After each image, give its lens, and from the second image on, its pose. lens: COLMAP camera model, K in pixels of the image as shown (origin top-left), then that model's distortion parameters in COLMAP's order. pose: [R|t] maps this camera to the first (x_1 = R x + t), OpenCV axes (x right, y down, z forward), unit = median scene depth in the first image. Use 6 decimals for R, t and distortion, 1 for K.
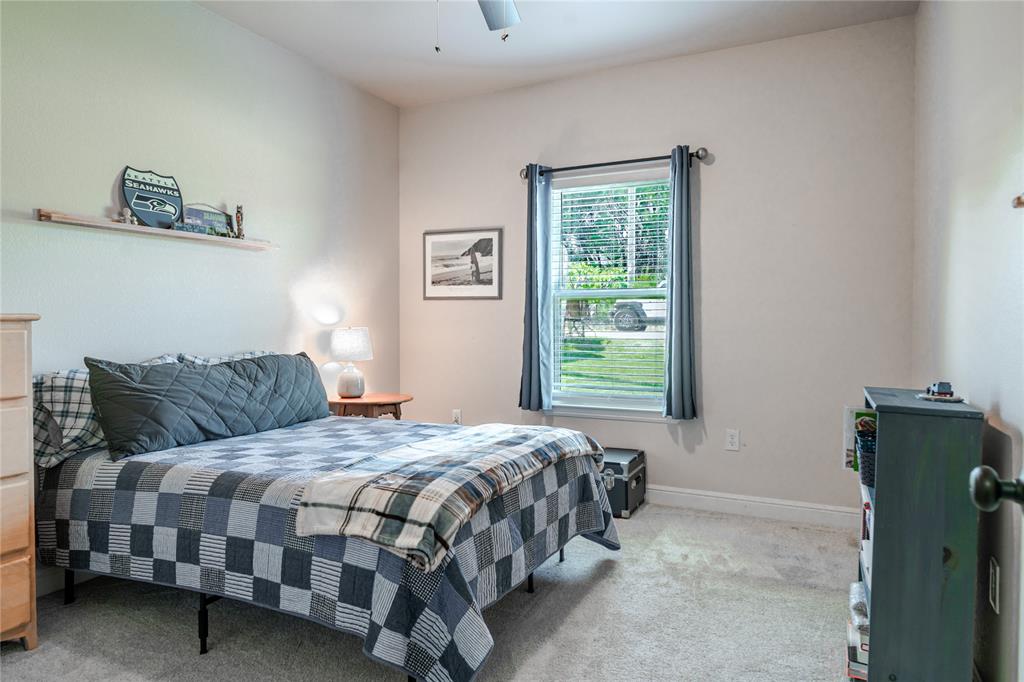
lens RADIAL K [[624.1, 0, 500.7], [0, 624.1, 340.9], [0, 0, 1]] dist [-0.004474, 0.002119]
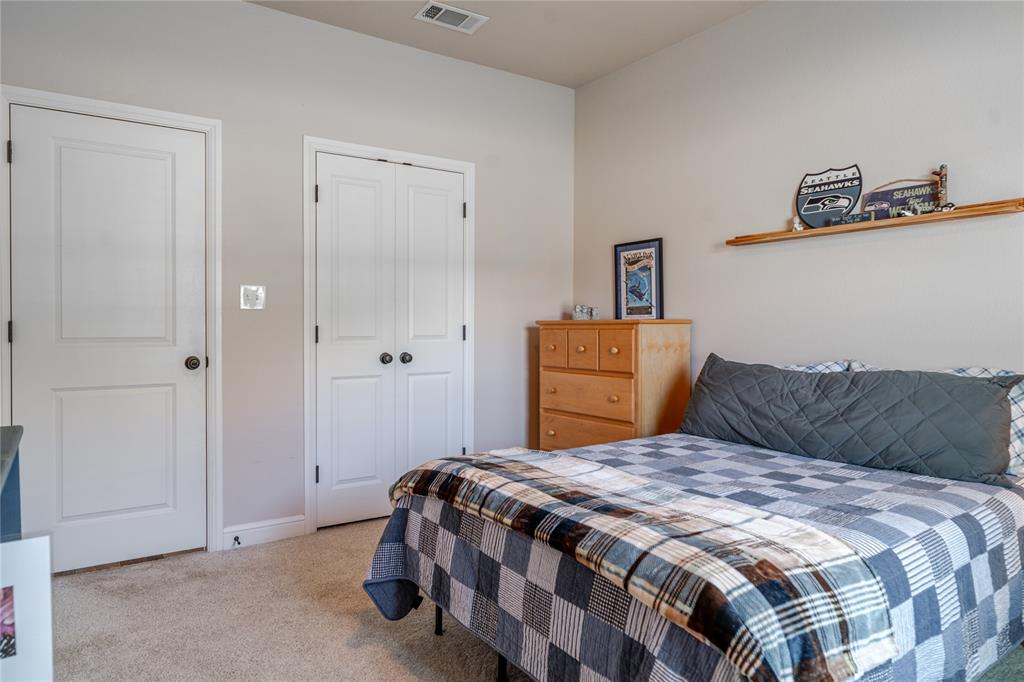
lens RADIAL K [[624.1, 0, 500.7], [0, 624.1, 340.9], [0, 0, 1]] dist [-0.004474, 0.002119]
pose [[-0.467165, 0.020879, -0.883924, 0.543488], [-0.031357, 0.998701, 0.040162, -0.029866], [0.883614, 0.046479, -0.465903, 1.027767]]
